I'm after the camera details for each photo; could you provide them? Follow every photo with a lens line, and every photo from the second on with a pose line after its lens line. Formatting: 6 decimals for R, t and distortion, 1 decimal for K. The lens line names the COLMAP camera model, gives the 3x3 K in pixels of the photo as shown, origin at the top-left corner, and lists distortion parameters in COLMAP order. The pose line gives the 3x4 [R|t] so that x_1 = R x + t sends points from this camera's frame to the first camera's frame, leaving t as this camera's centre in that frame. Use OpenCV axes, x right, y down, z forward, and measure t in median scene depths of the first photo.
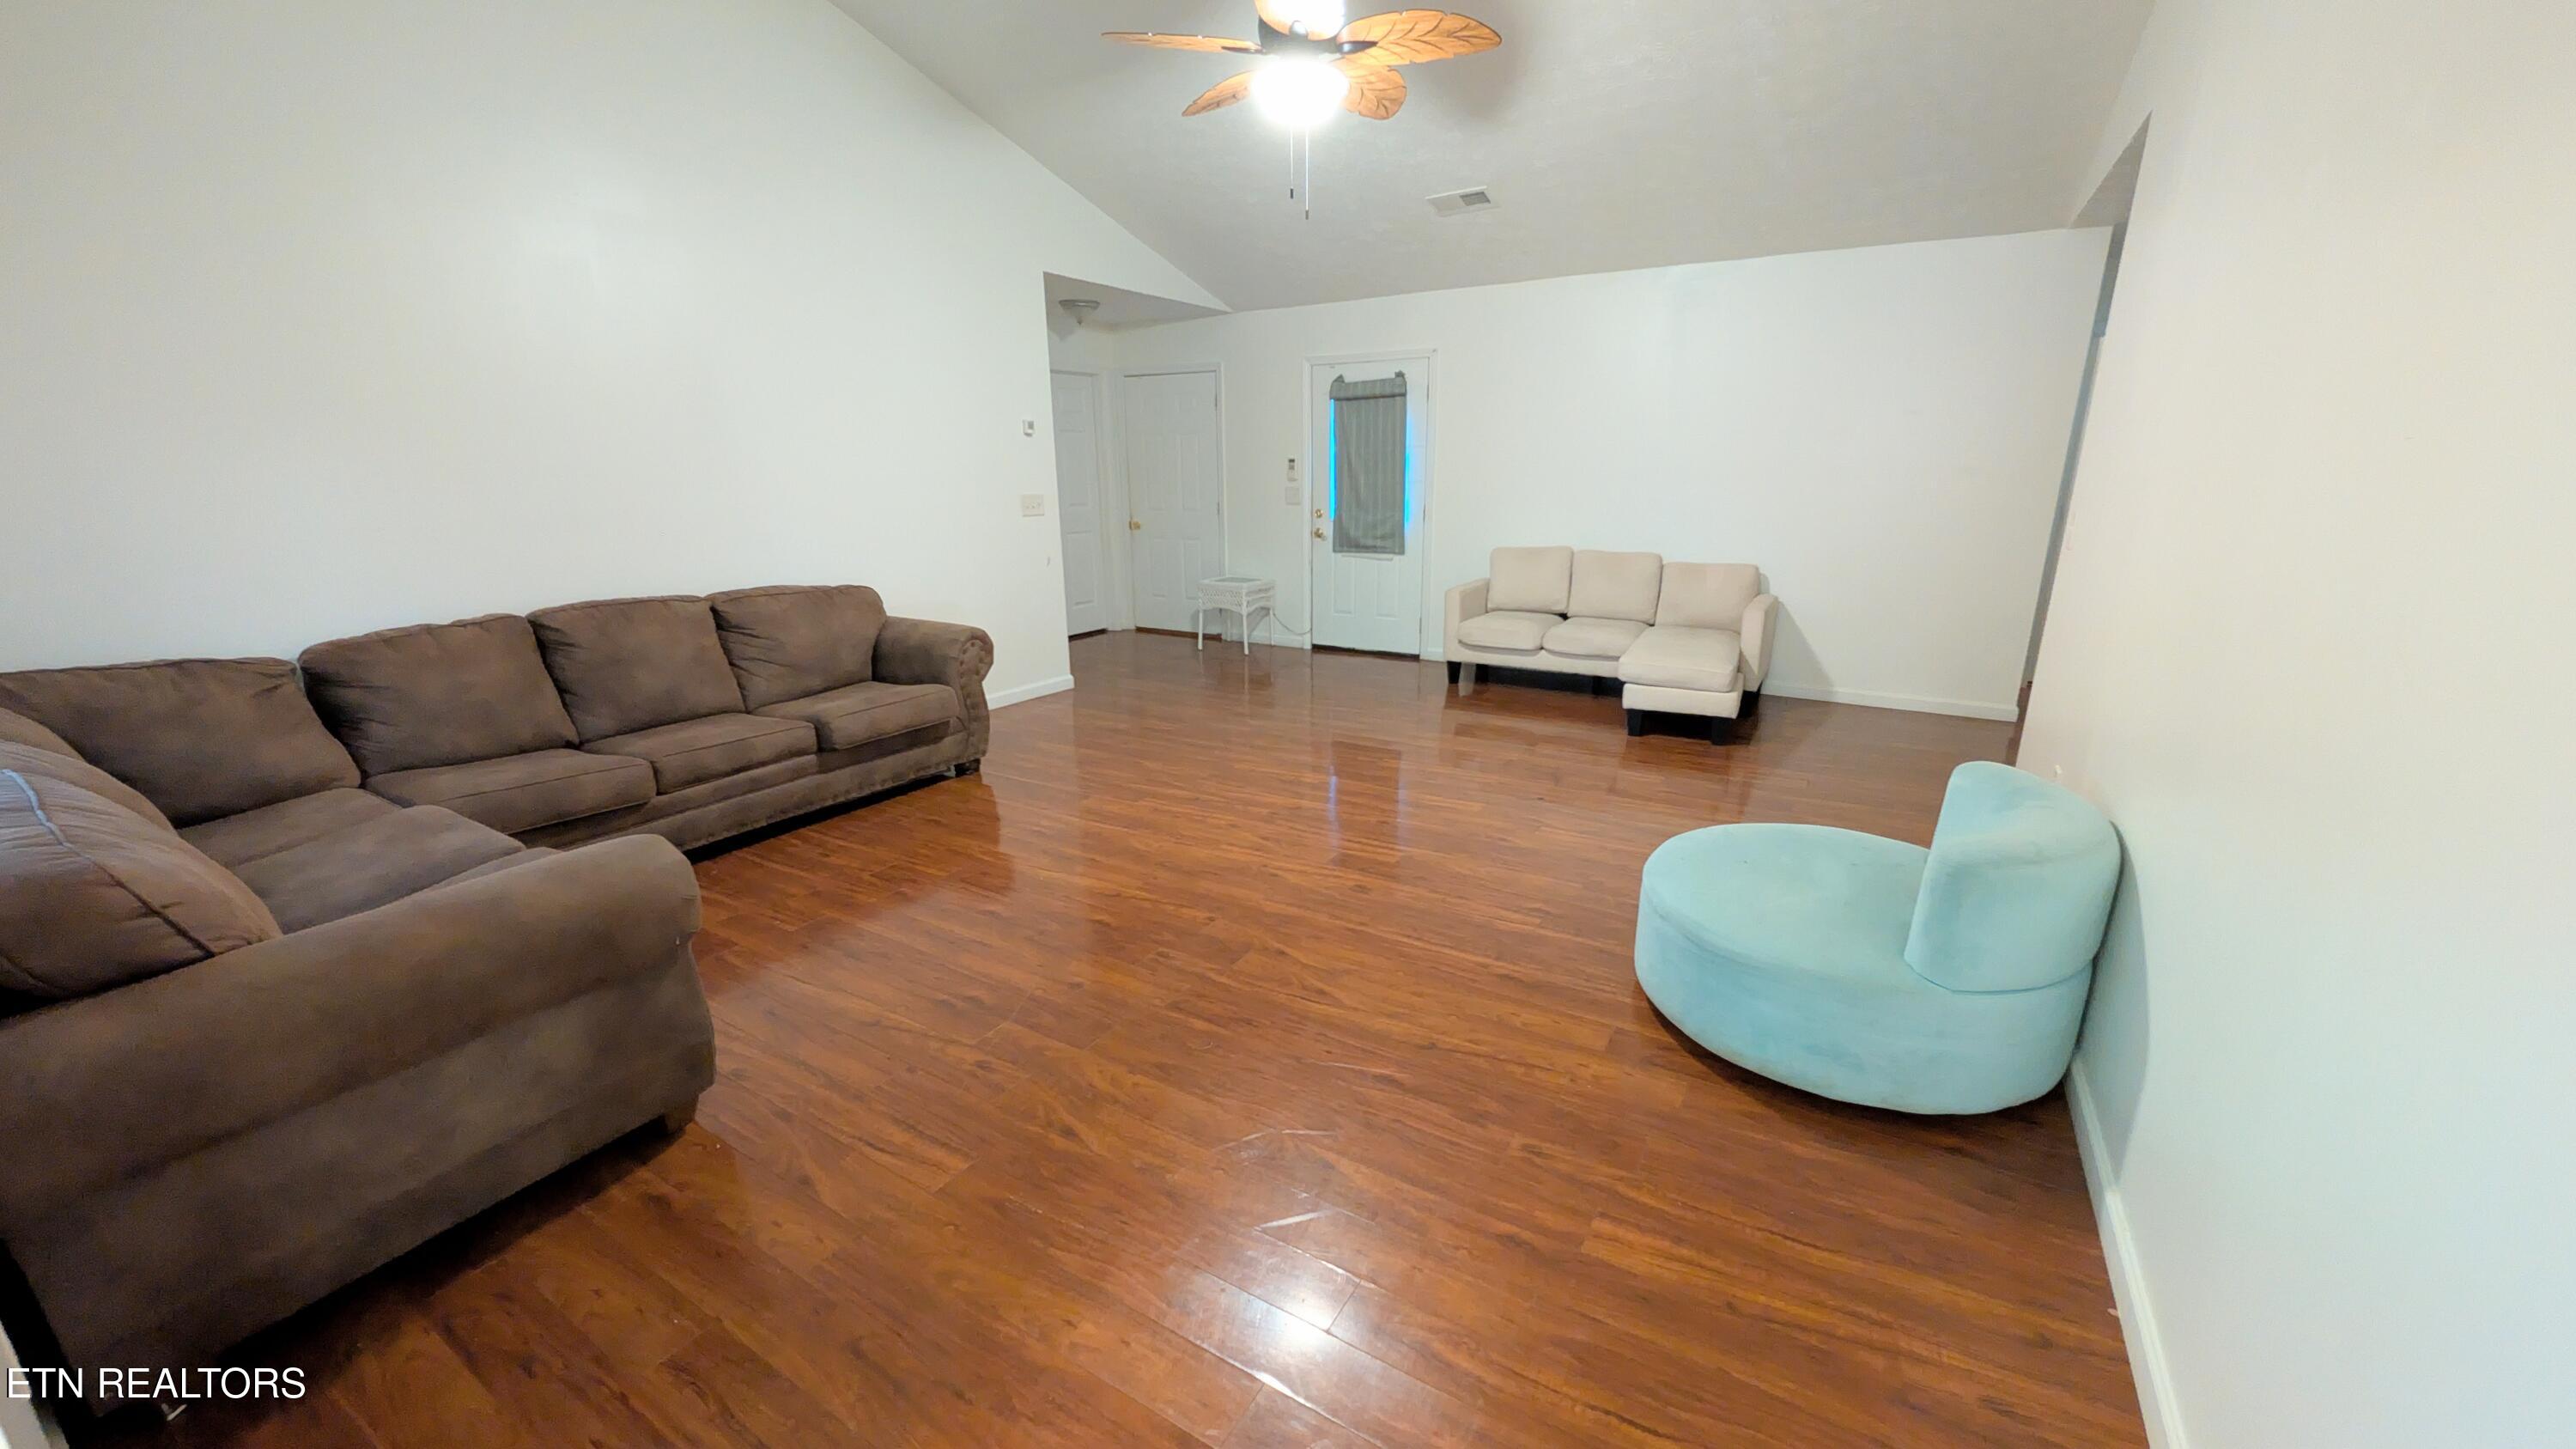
lens RADIAL K [[913.7, 0, 1288.0], [0, 913.7, 724.5], [0, 0, 1]] dist [0.000154, 0.000036]
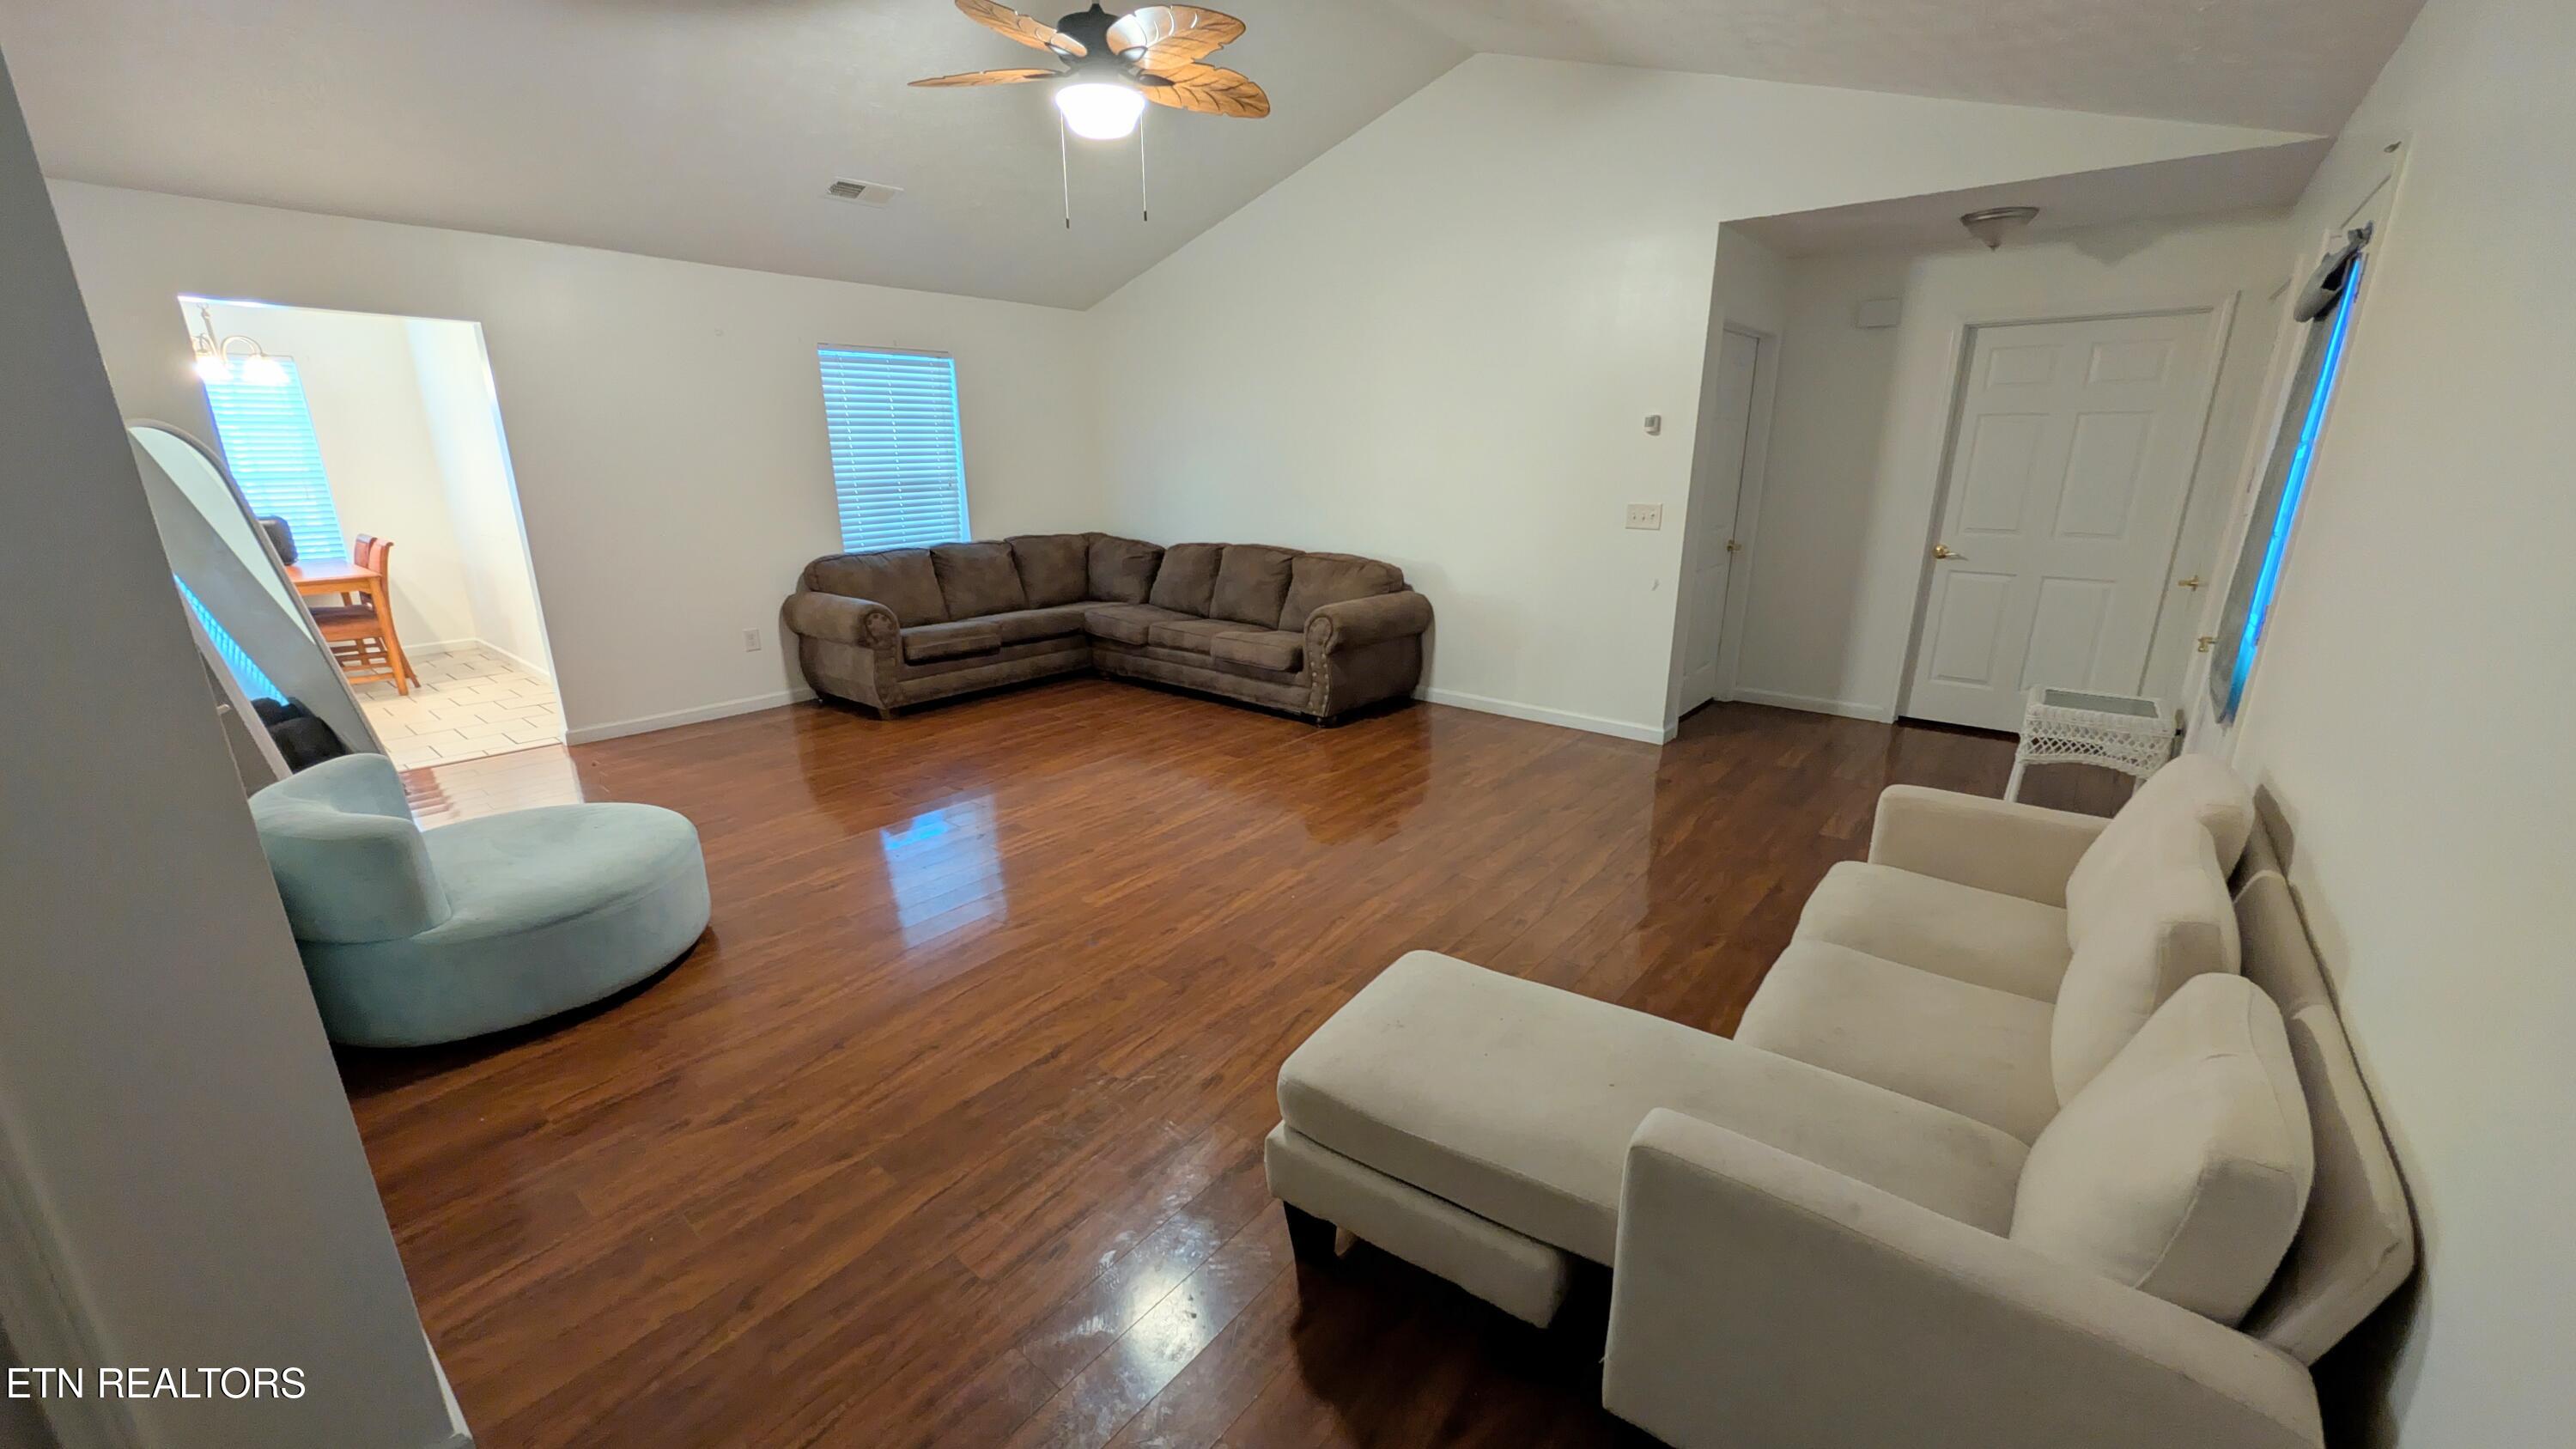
lens RADIAL K [[975.1, 0, 1294.2], [0, 975.1, 733.2], [0, 0, 1]] dist [0.000905, 0.000039]
pose [[-0.127472, 0.273094, -0.953504, 1.022791], [-0.265559, 0.916851, 0.298098, -0.366779], [0.955630, 0.291211, -0.044350, 1.249097]]
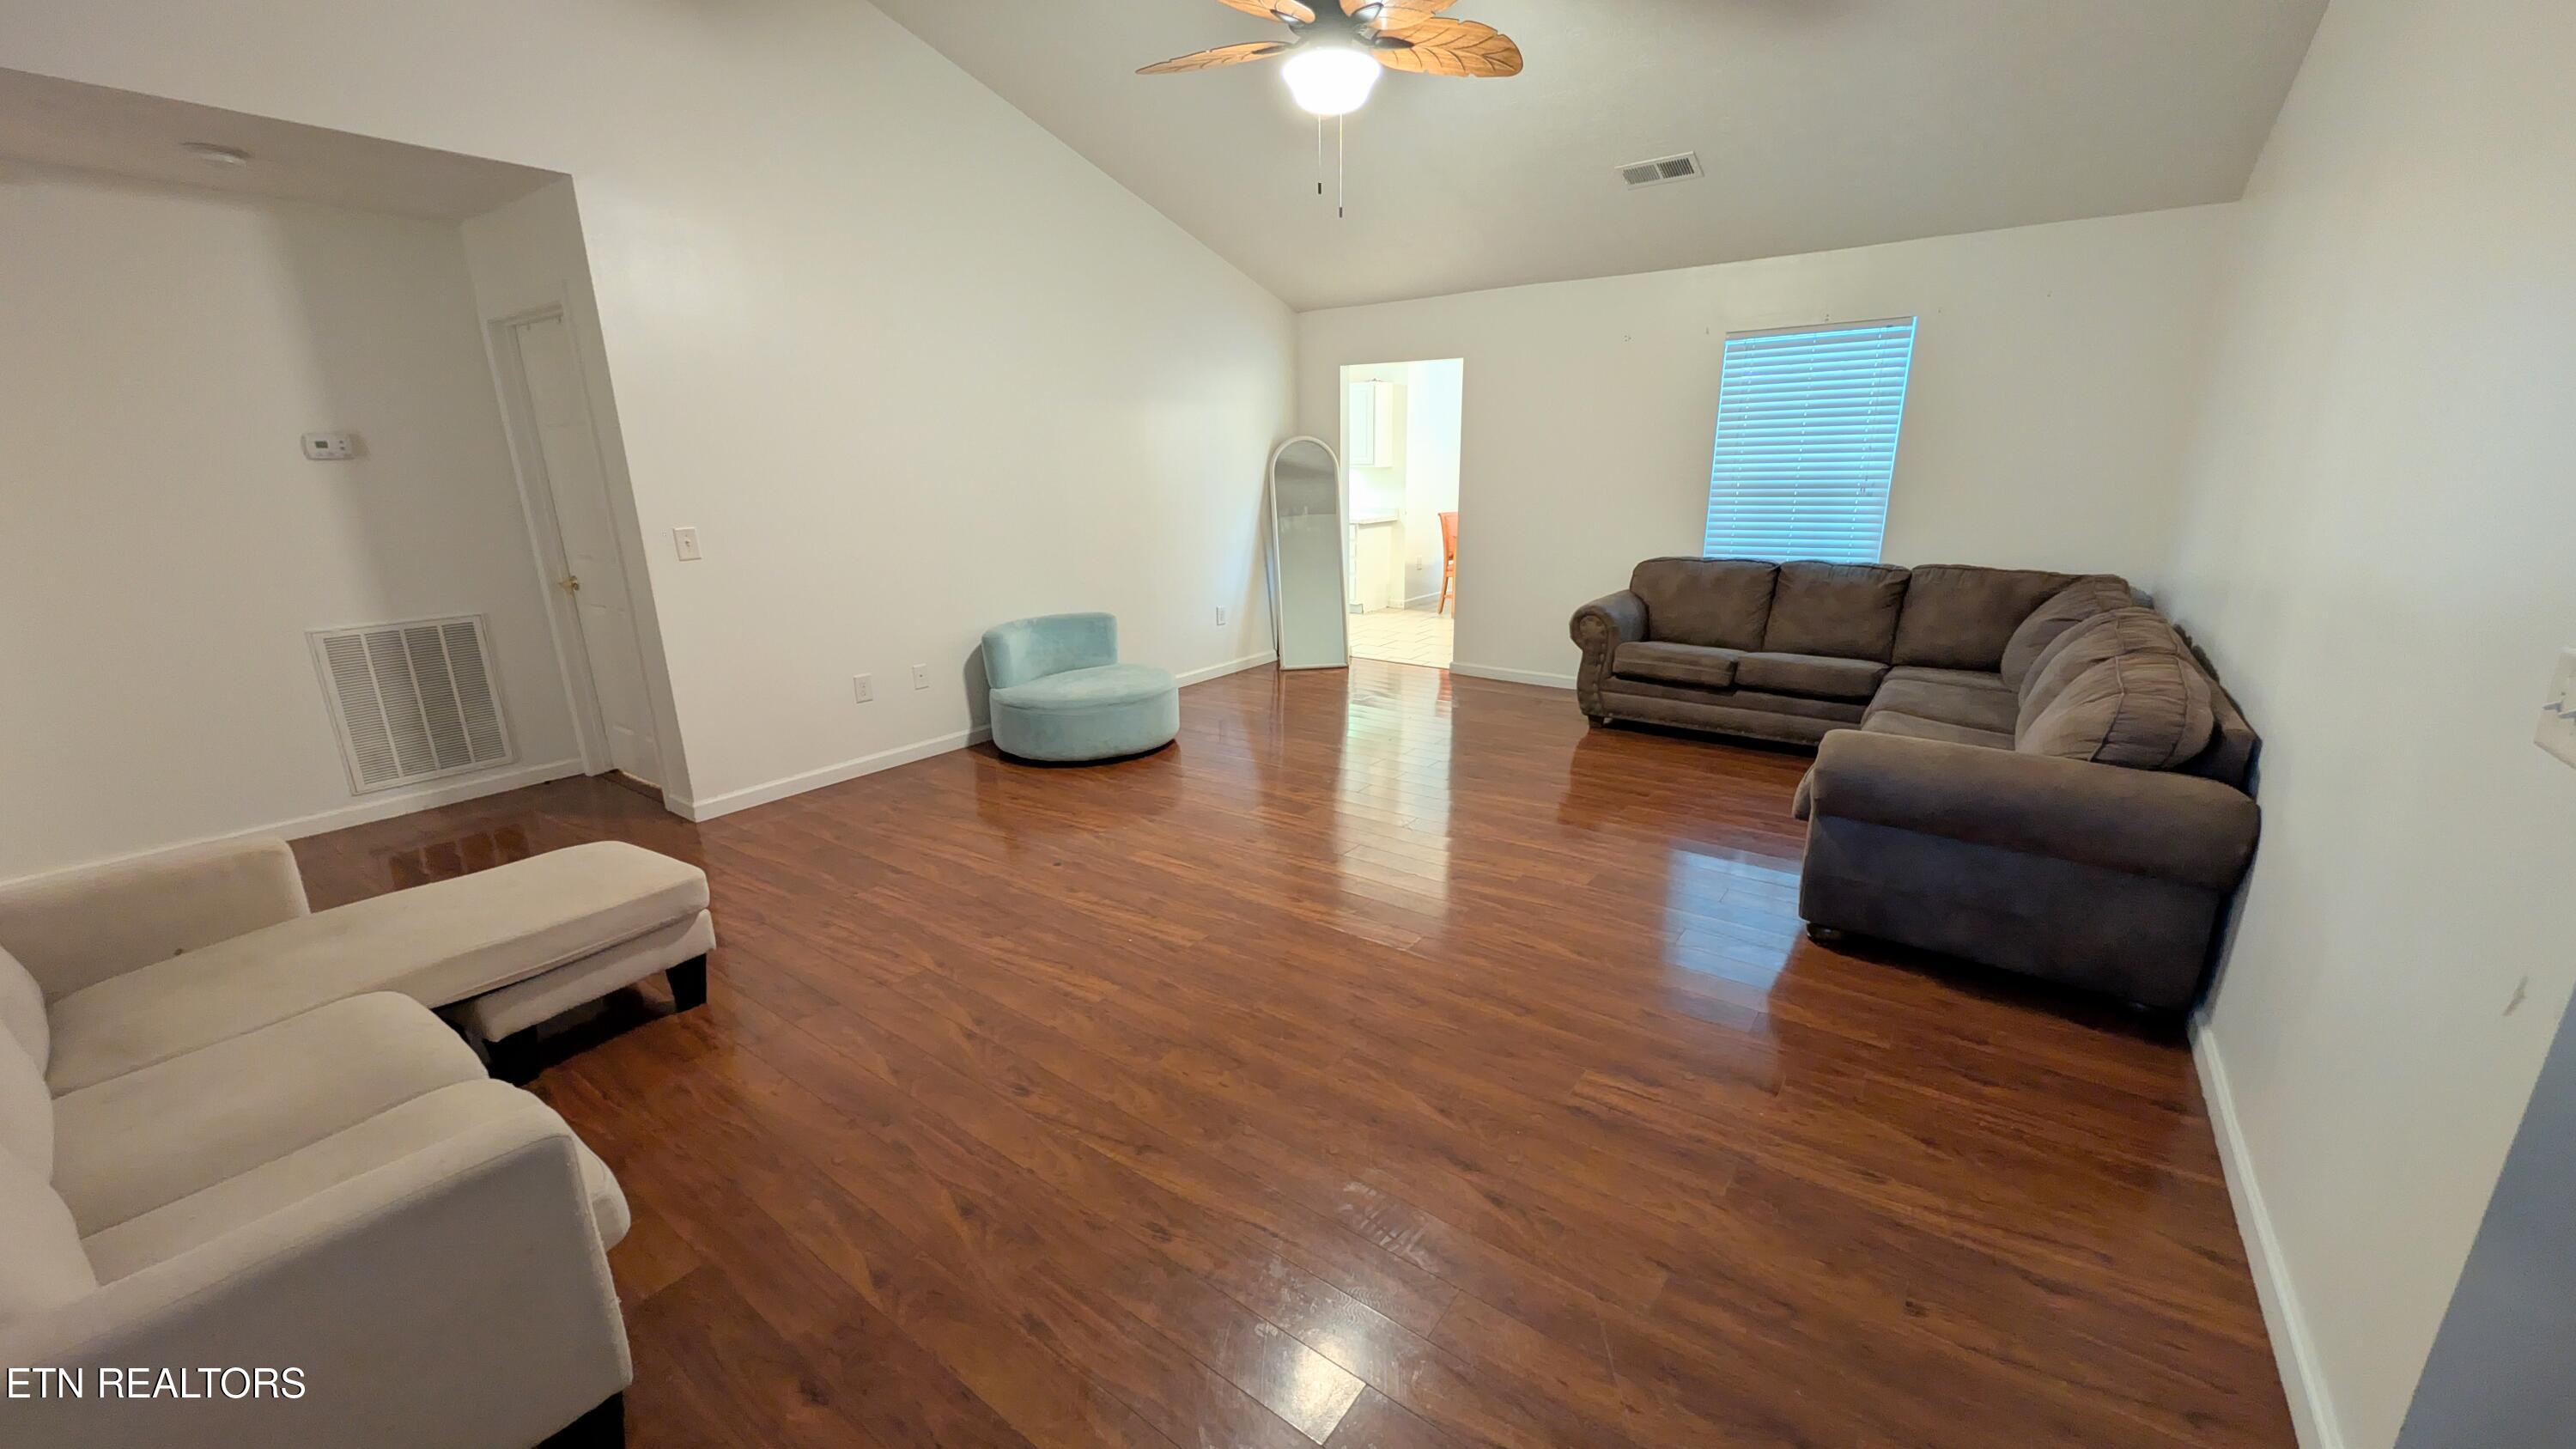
lens RADIAL K [[968.9, 0, 1292.9], [0, 968.9, 735.4], [0, 0, 1]] dist [0.000239, 0.000184]
pose [[-0.997846, -0.010375, 0.064780, -0.014681], [0.025182, 0.851213, 0.524216, -0.539400], [-0.060581, 0.524718, -0.849118, 1.868949]]
